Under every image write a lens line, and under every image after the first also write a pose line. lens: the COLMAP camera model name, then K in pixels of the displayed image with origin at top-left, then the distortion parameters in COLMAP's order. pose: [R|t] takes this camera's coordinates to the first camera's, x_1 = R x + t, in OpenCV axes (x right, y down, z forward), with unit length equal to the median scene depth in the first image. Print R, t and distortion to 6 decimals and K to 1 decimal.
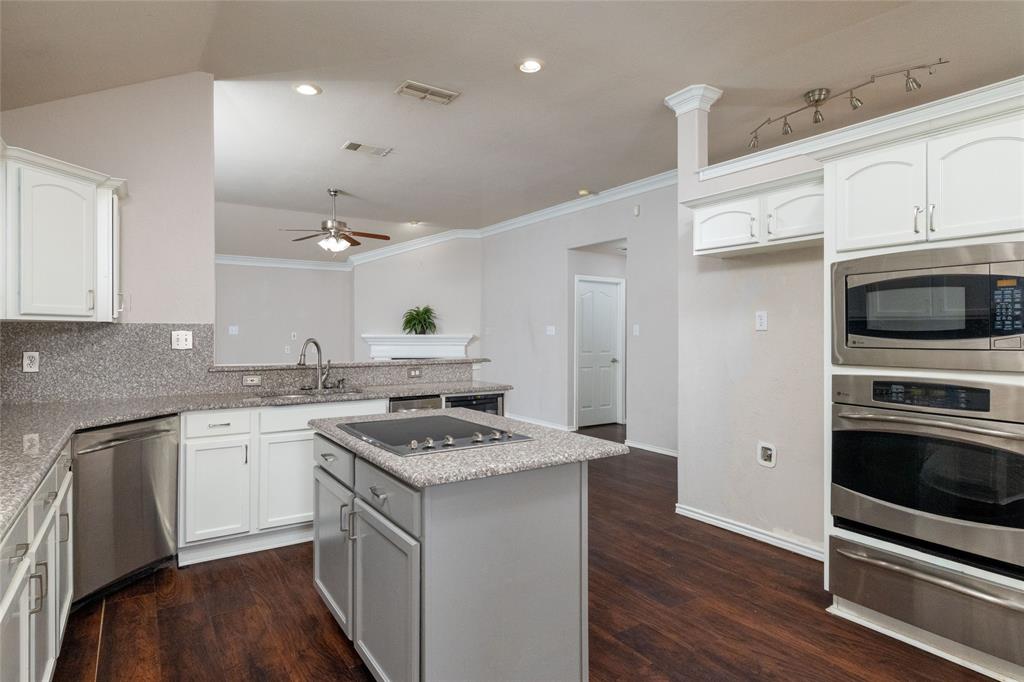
lens RADIAL K [[543.3, 0, 508.2], [0, 543.3, 335.1], [0, 0, 1]] dist [-0.003165, 0.001237]
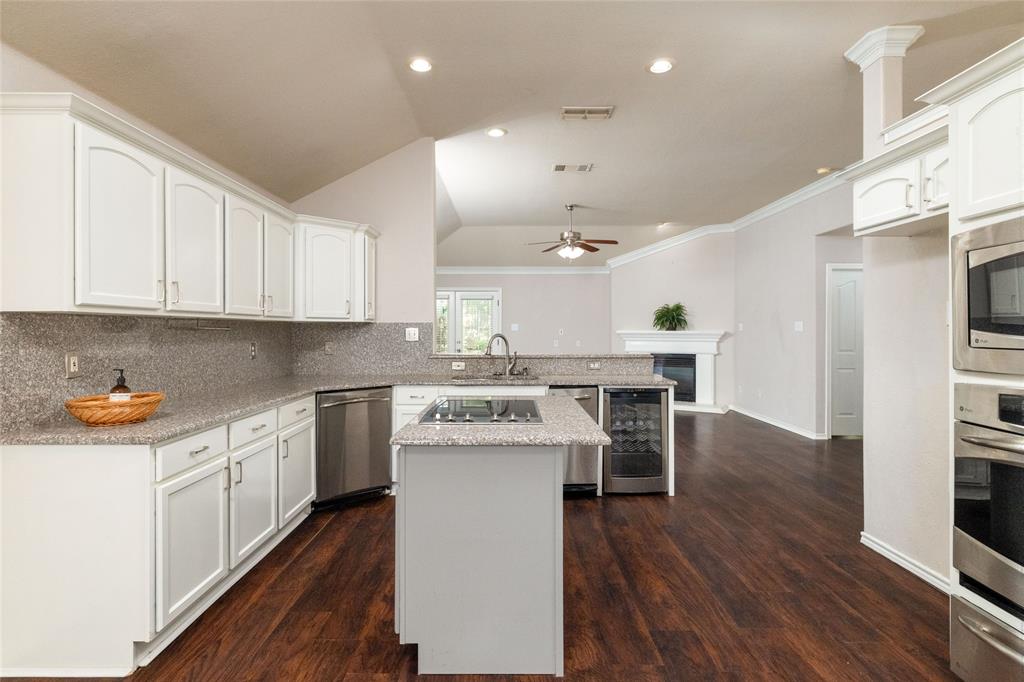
lens RADIAL K [[516.4, 0, 518.0], [0, 516.4, 330.3], [0, 0, 1]] dist [-0.003076, -0.000465]
pose [[0.838315, -0.000285, -0.545187, 0.304422], [-0.000960, 0.999998, -0.001999, 0.000660], [0.545186, 0.002199, 0.838312, 0.040596]]
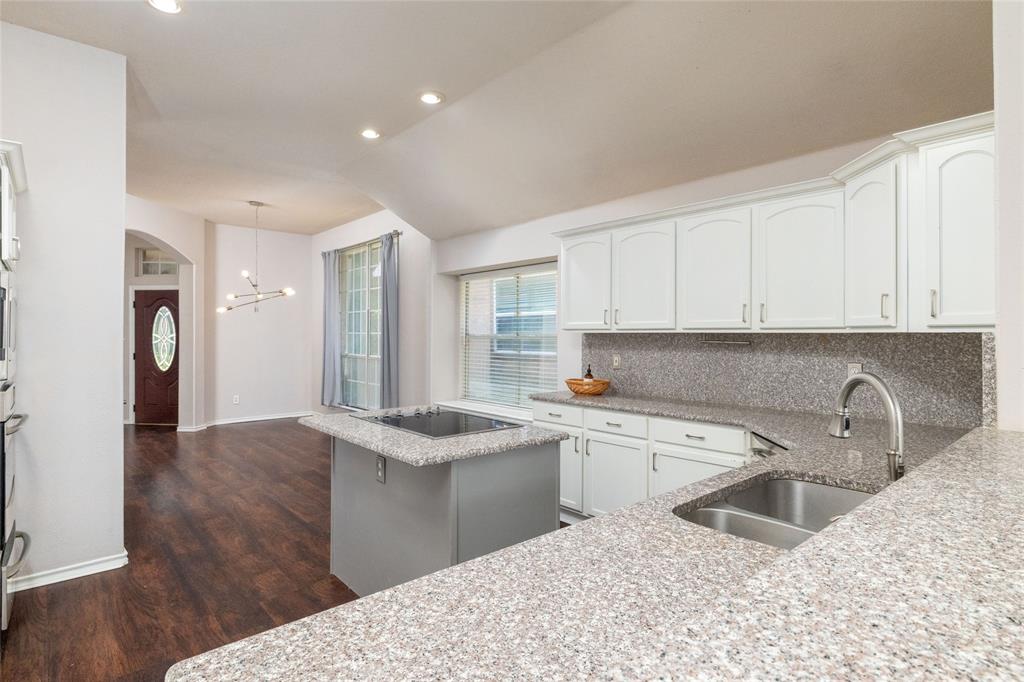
lens RADIAL K [[543.3, 0, 509.5], [0, 543.3, 329.3], [0, 0, 1]] dist [-0.003165, 0.001237]
pose [[-0.992357, -0.004464, -0.123317, -0.086383], [-0.003684, 0.999972, -0.006550, -0.017460], [0.123342, -0.006046, -0.992346, 1.286897]]
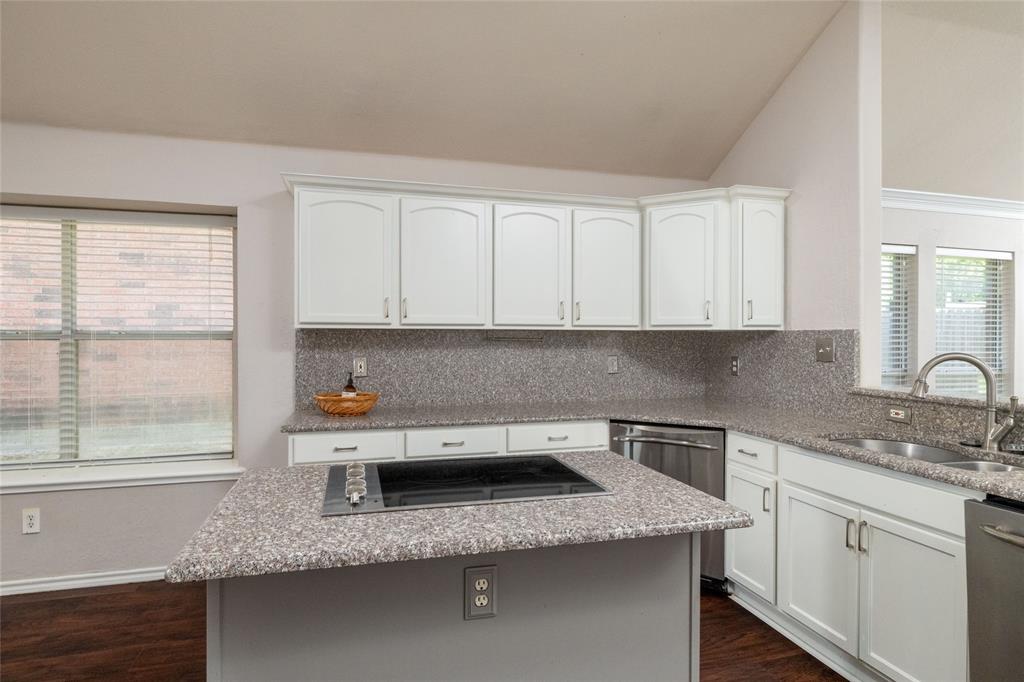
lens RADIAL K [[573.2, 0, 518.9], [0, 573.2, 339.5], [0, 0, 1]] dist [-0.000349, 0.003487]
pose [[-0.299428, -0.000228, -0.954119, 0.317269], [-0.004828, 0.999988, 0.001276, -0.004891], [0.954107, 0.004988, -0.299425, 0.731231]]
